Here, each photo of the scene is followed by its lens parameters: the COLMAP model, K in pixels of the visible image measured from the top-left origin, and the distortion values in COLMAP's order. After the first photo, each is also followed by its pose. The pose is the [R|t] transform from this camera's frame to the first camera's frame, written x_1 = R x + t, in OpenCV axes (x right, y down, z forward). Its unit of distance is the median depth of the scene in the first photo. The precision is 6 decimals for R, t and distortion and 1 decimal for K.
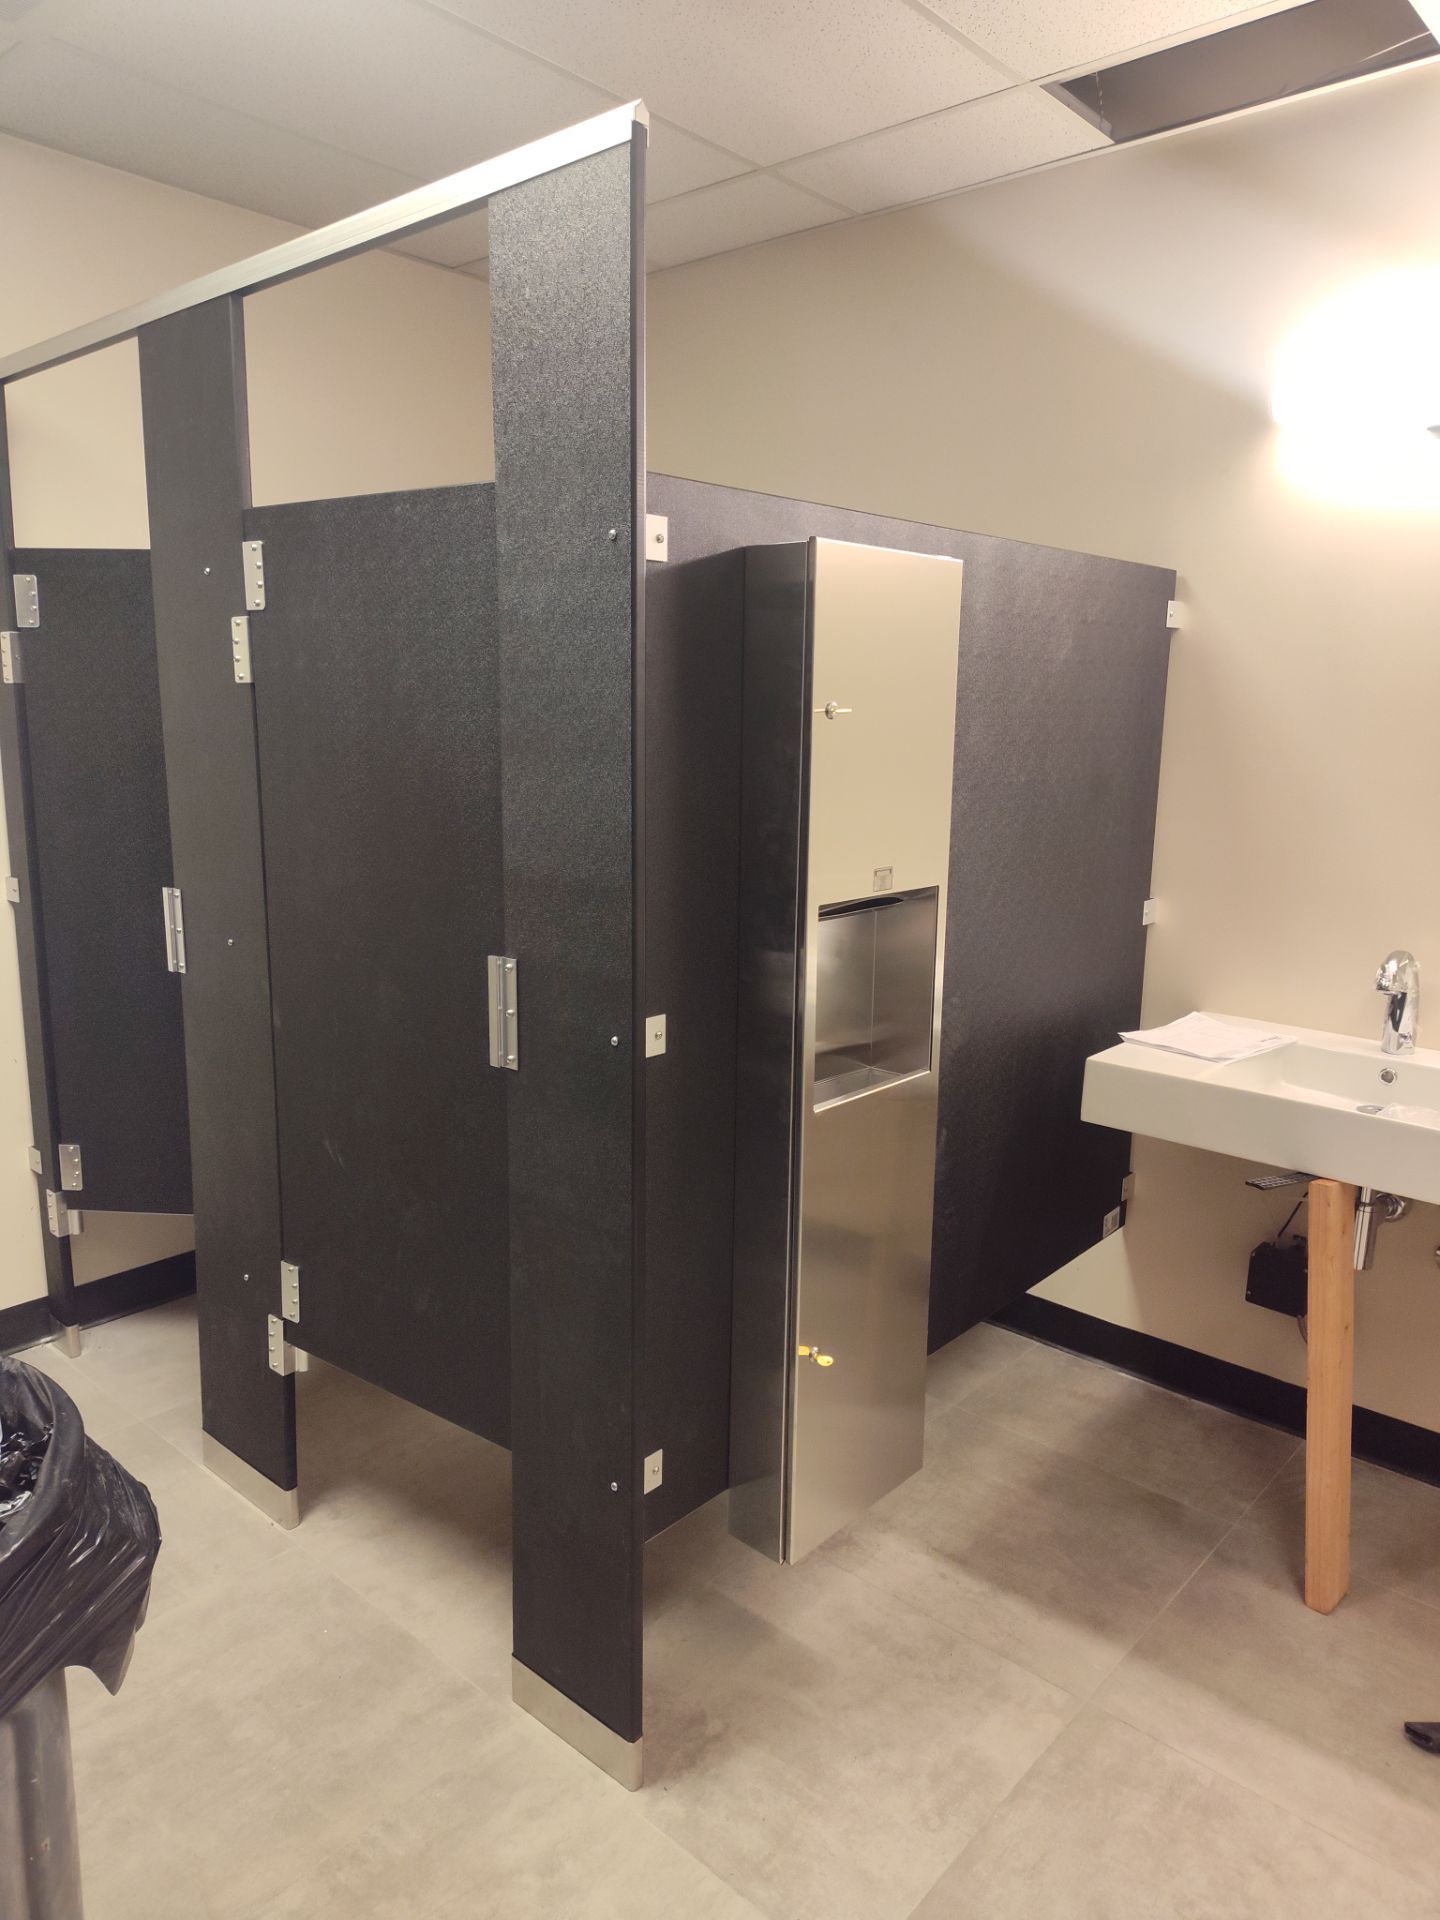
lens RADIAL K [[1318.1, 0, 720.0], [0, 1318.1, 960.0], [0, 0, 1]] dist [-0.037709, 0.037454]
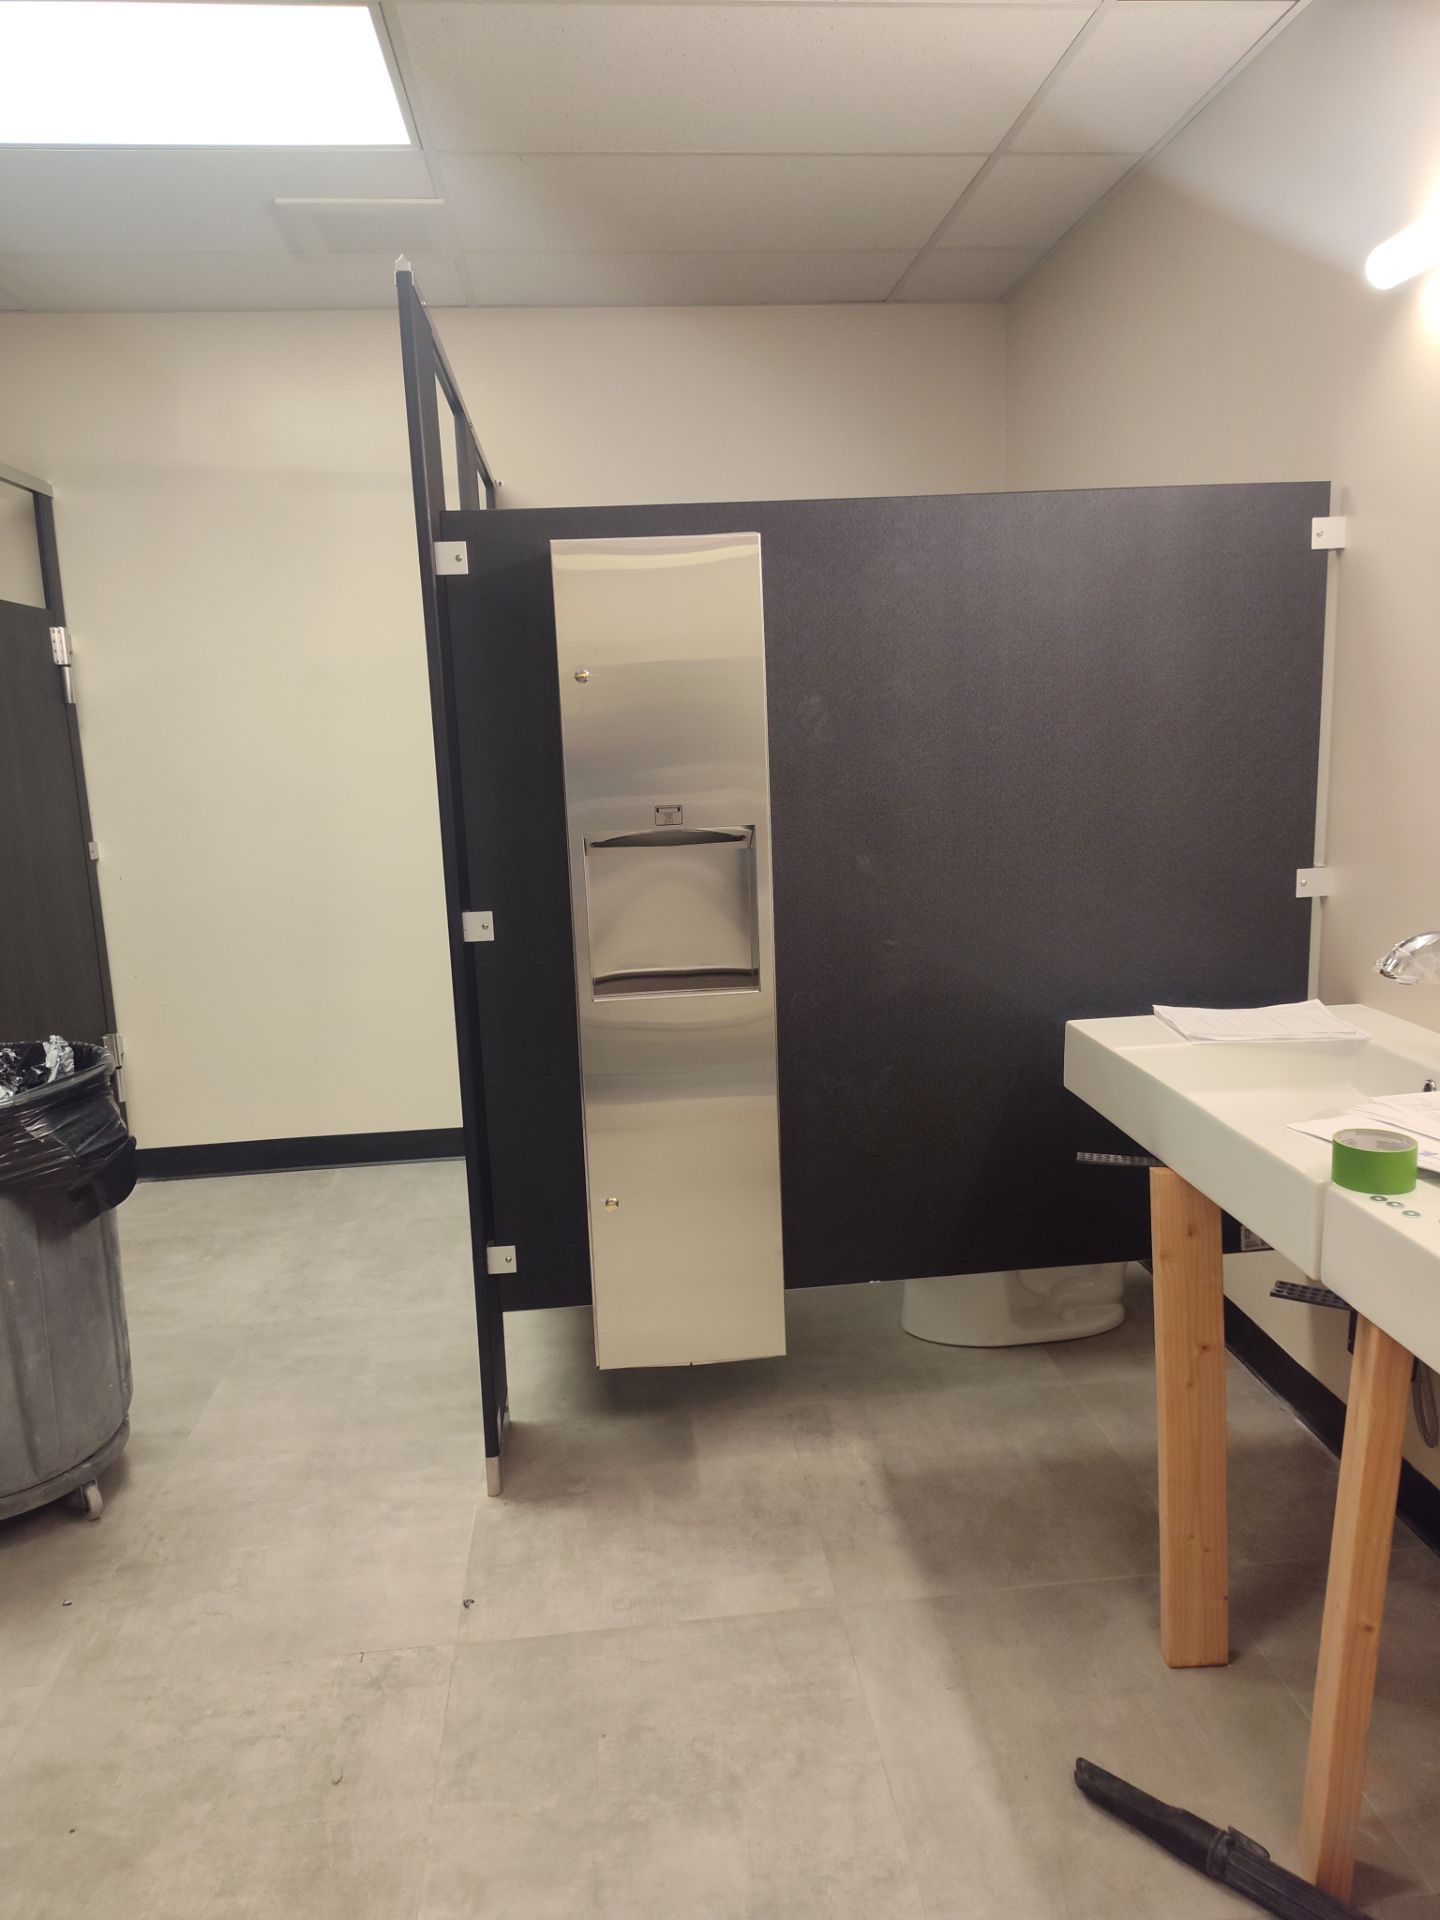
lens RADIAL K [[1318.6, 0, 714.7], [0, 1318.6, 955.9], [0, 0, 1]] dist [0.005053, 0.002105]
pose [[0.735383, 0.090272, -0.671612, 0.896273], [-0.082002, 0.995659, 0.044039, 0.008343], [0.672672, 0.022688, 0.739593, 0.136425]]
